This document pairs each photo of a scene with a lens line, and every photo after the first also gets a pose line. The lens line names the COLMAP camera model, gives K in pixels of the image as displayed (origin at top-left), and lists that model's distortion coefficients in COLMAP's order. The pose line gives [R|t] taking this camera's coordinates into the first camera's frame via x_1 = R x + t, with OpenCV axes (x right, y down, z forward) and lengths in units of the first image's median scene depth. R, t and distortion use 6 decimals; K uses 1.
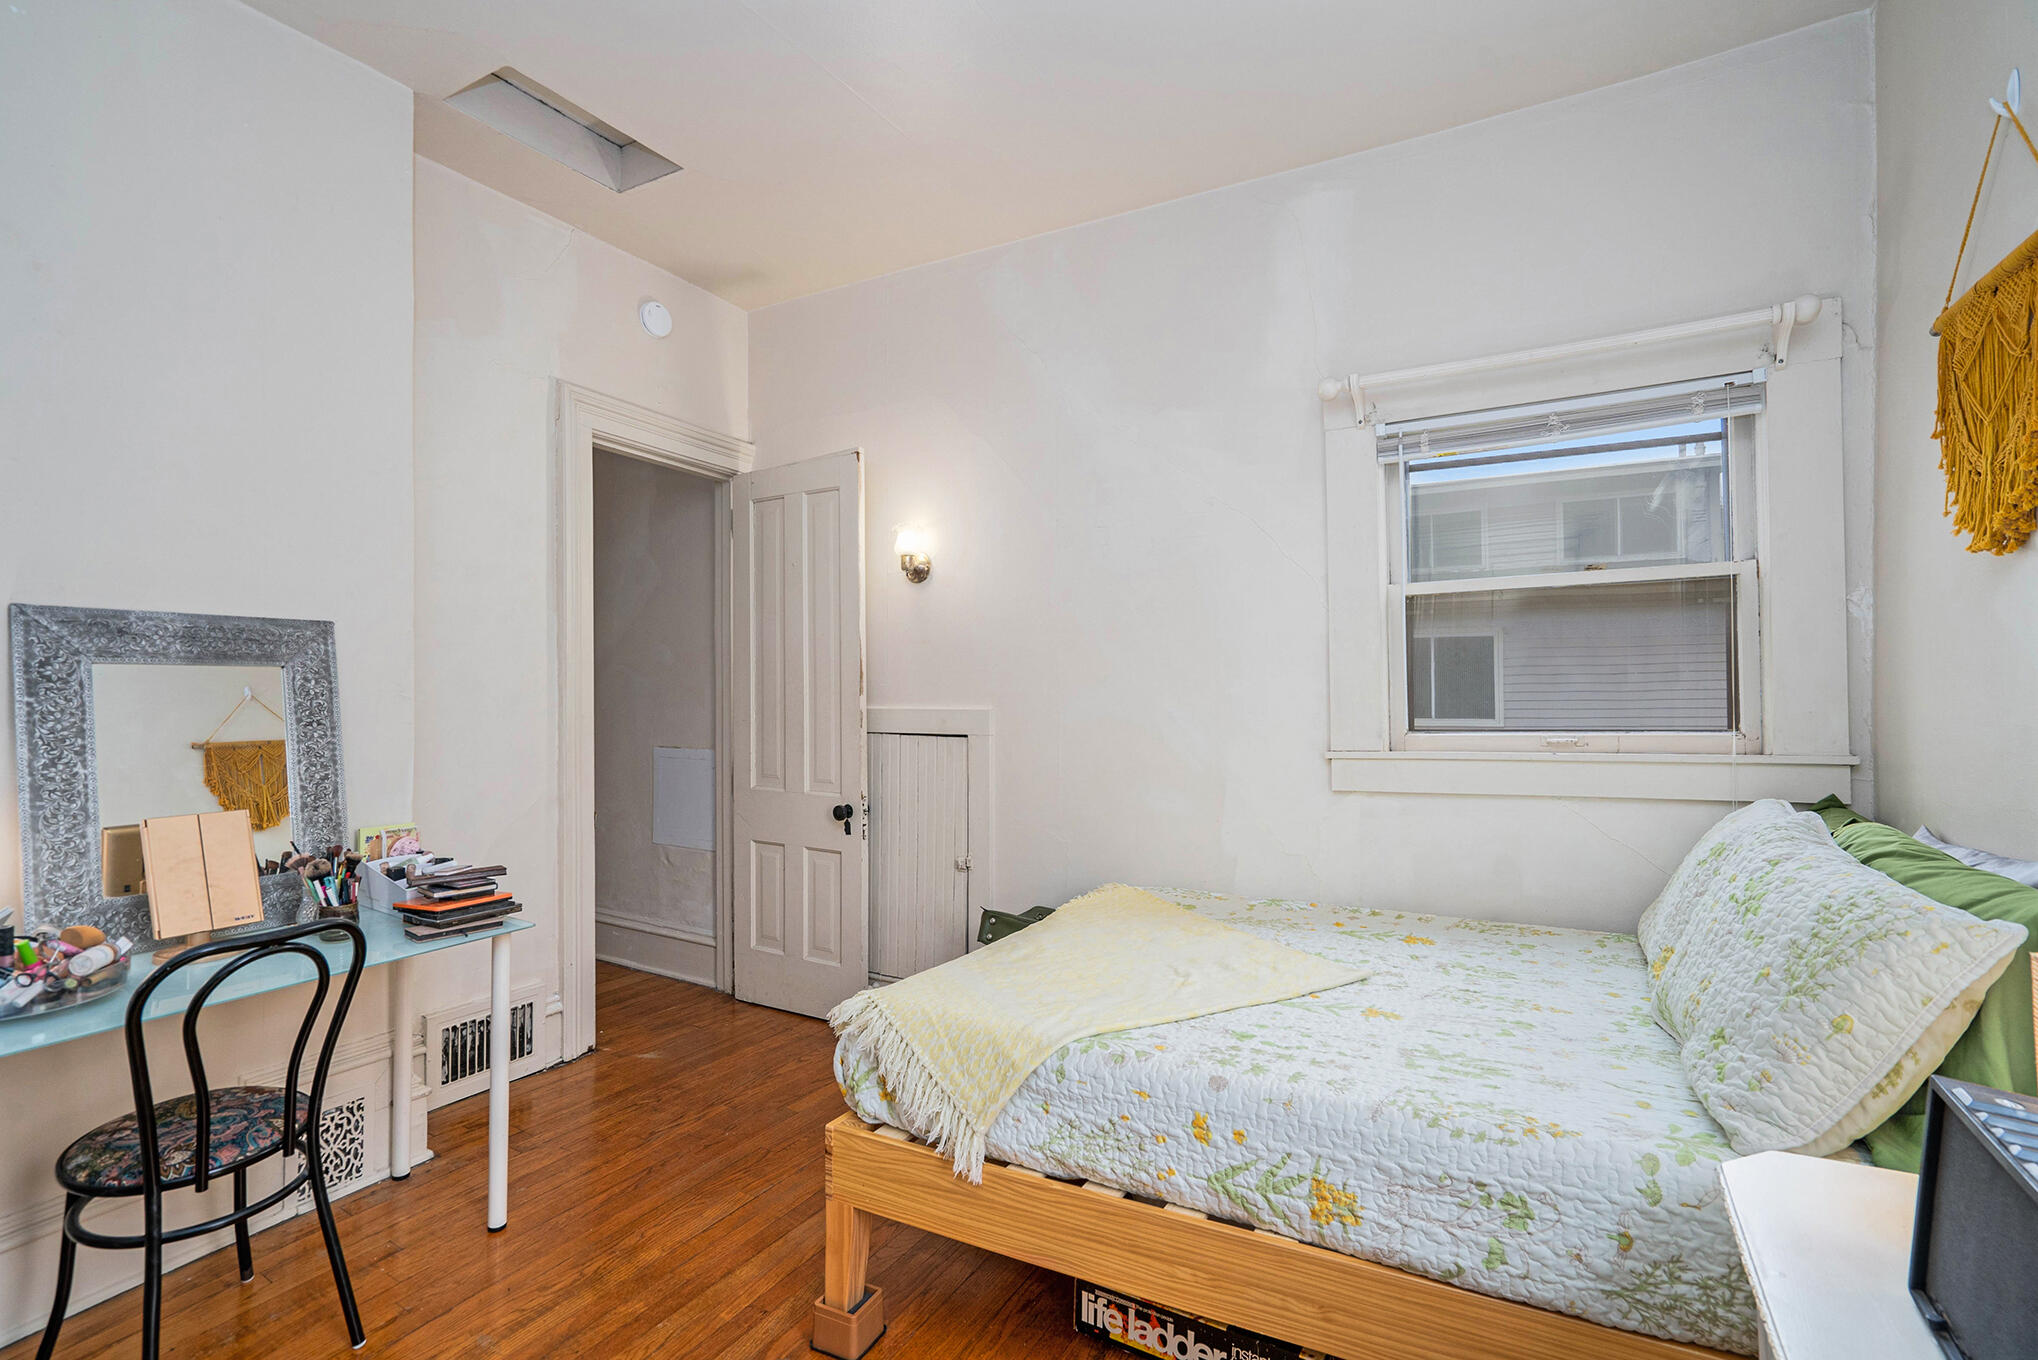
lens RADIAL K [[954.9, 0, 1064.7], [0, 954.9, 662.7], [0, 0, 1]] dist [0.000519, 0.000606]
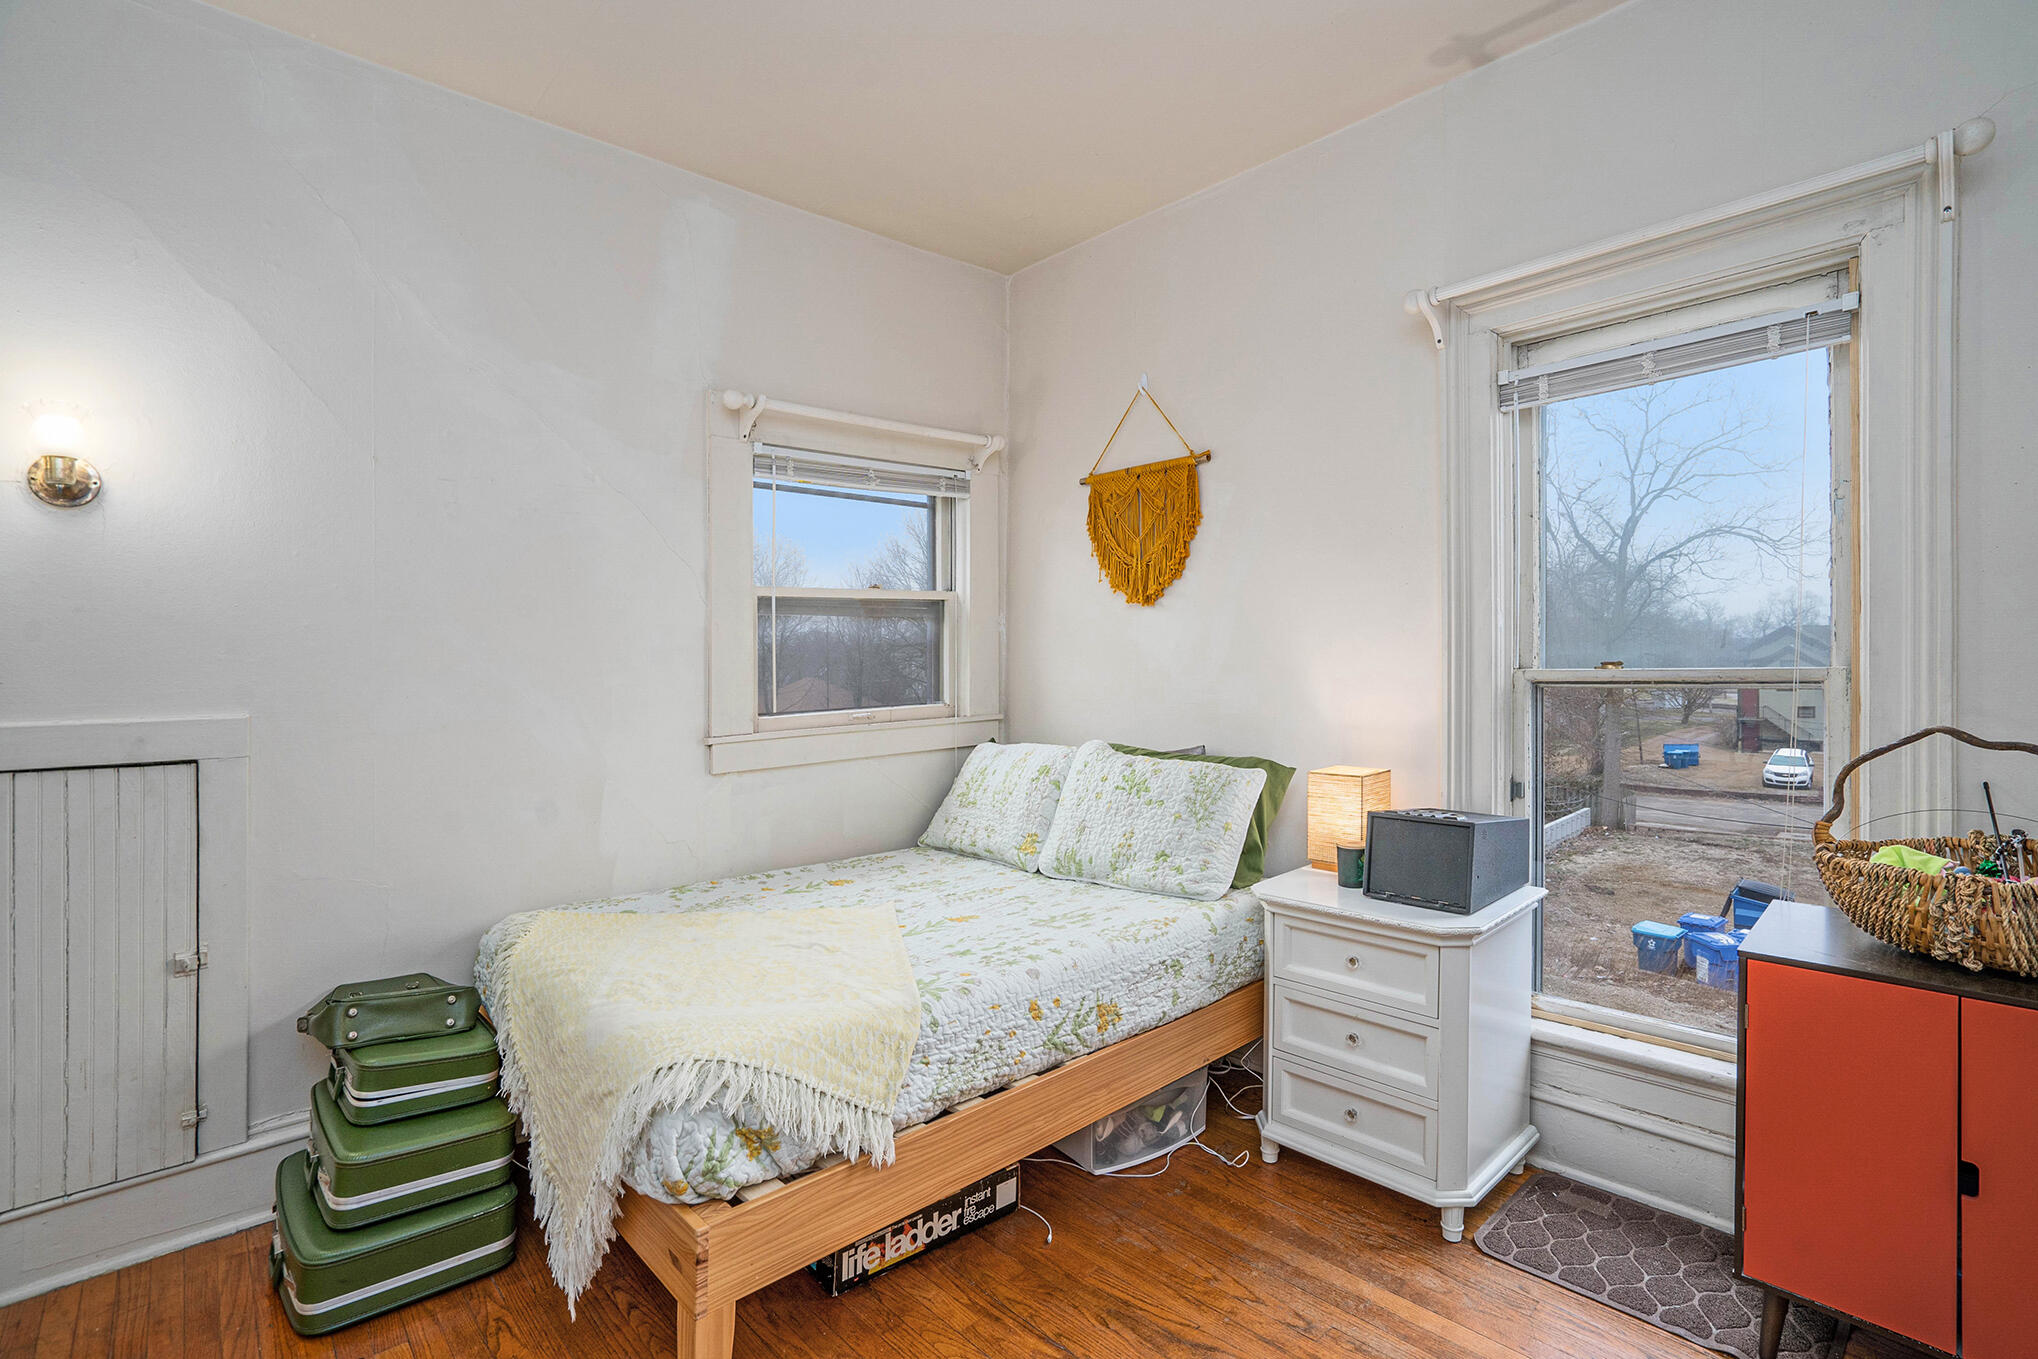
lens RADIAL K [[934.8, 0, 1021.4], [0, 934.8, 670.2], [0, 0, 1]] dist [-0.033182, 0.000761]
pose [[0.345341, -0.001574, 0.938476, -0.987486], [-0.007802, 0.999959, 0.004548, 0.017988], [-0.938445, -0.008892, 0.345314, 0.548655]]
